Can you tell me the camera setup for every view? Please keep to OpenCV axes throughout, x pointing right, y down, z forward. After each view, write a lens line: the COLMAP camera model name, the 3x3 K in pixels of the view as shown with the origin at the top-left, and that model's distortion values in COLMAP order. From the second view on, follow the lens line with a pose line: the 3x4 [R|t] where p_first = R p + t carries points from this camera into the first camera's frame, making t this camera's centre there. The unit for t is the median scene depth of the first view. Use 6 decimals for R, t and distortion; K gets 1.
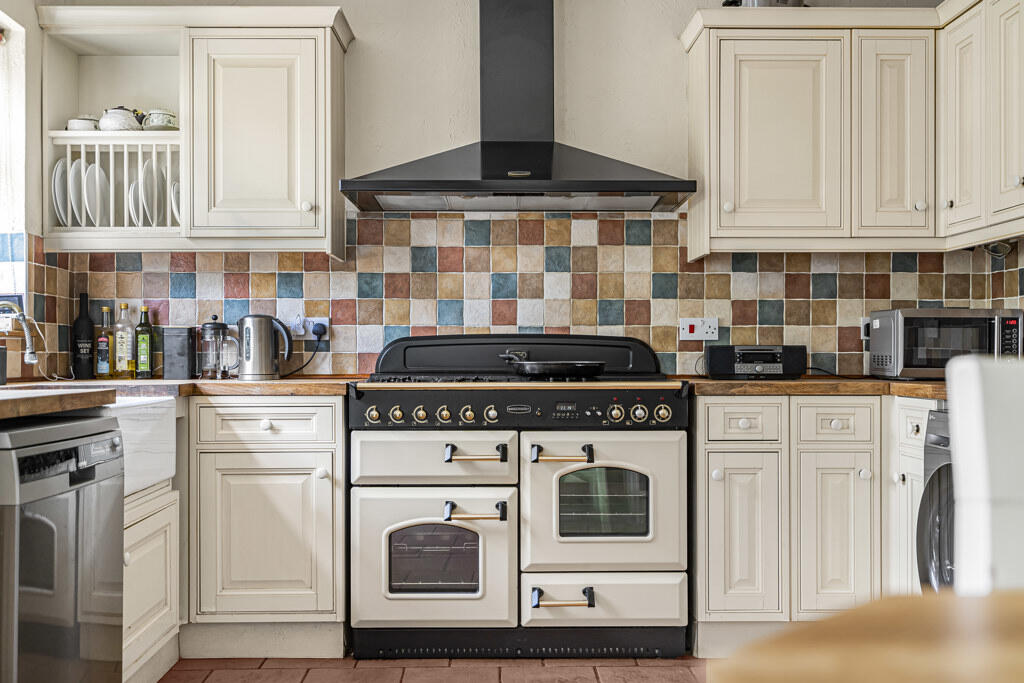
lens RADIAL K [[1025.3, 0, 515.3], [0, 1025.3, 354.0], [0, 0, 1]] dist [0.007978, 0.003557]
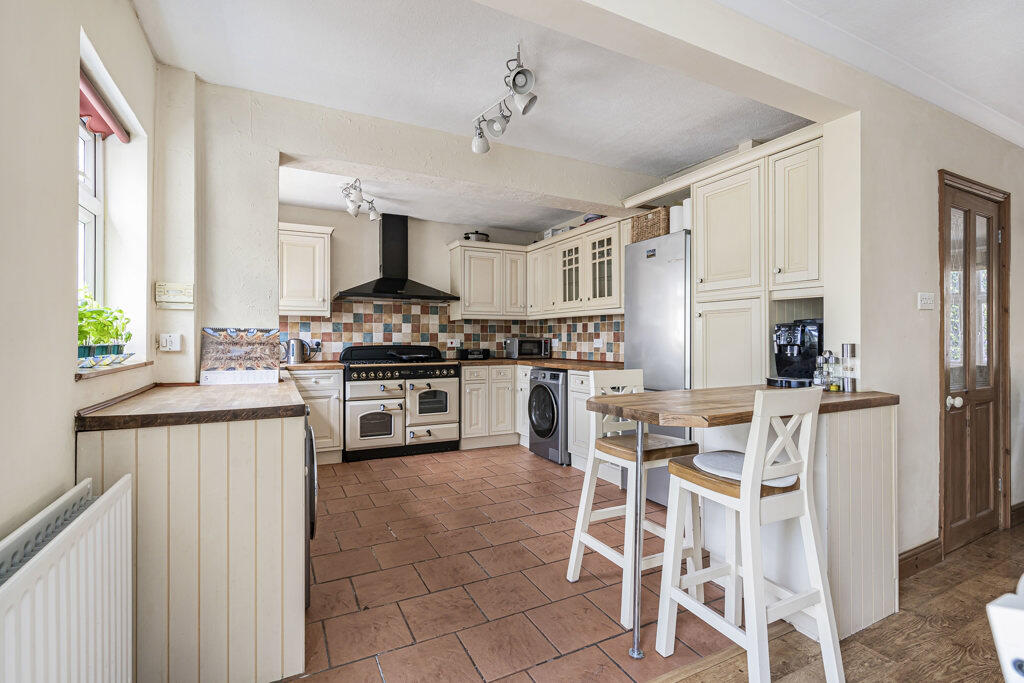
lens RADIAL K [[468.3, 0, 516.7], [0, 468.3, 341.1], [0, 0, 1]] dist [-0.001175, -0.000074]
pose [[0.898198, -0.000884, 0.439591, -0.270553], [-0.000734, 0.999994, 0.003512, -0.036977], [-0.439591, -0.003477, 0.898191, -0.323820]]
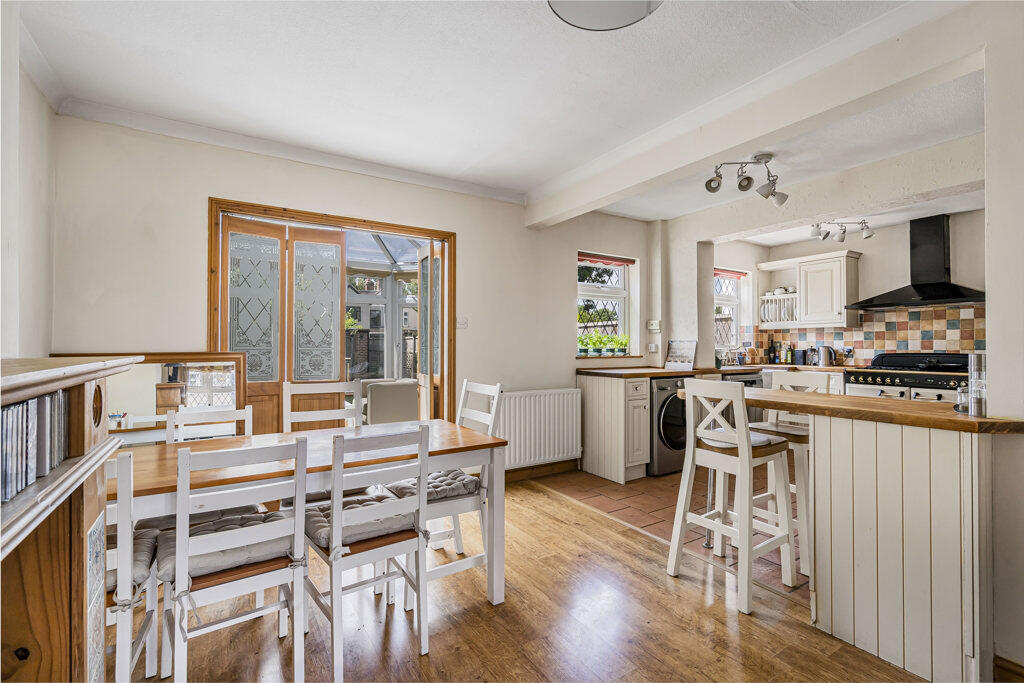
lens RADIAL K [[468.3, 0, 516.7], [0, 468.3, 341.1], [0, 0, 1]] dist [-0.001175, -0.000074]
pose [[0.522848, -0.006210, -0.852403, 0.499008], [-0.002146, 0.999961, -0.008602, -0.039468], [0.852423, 0.006327, 0.522814, -0.596307]]
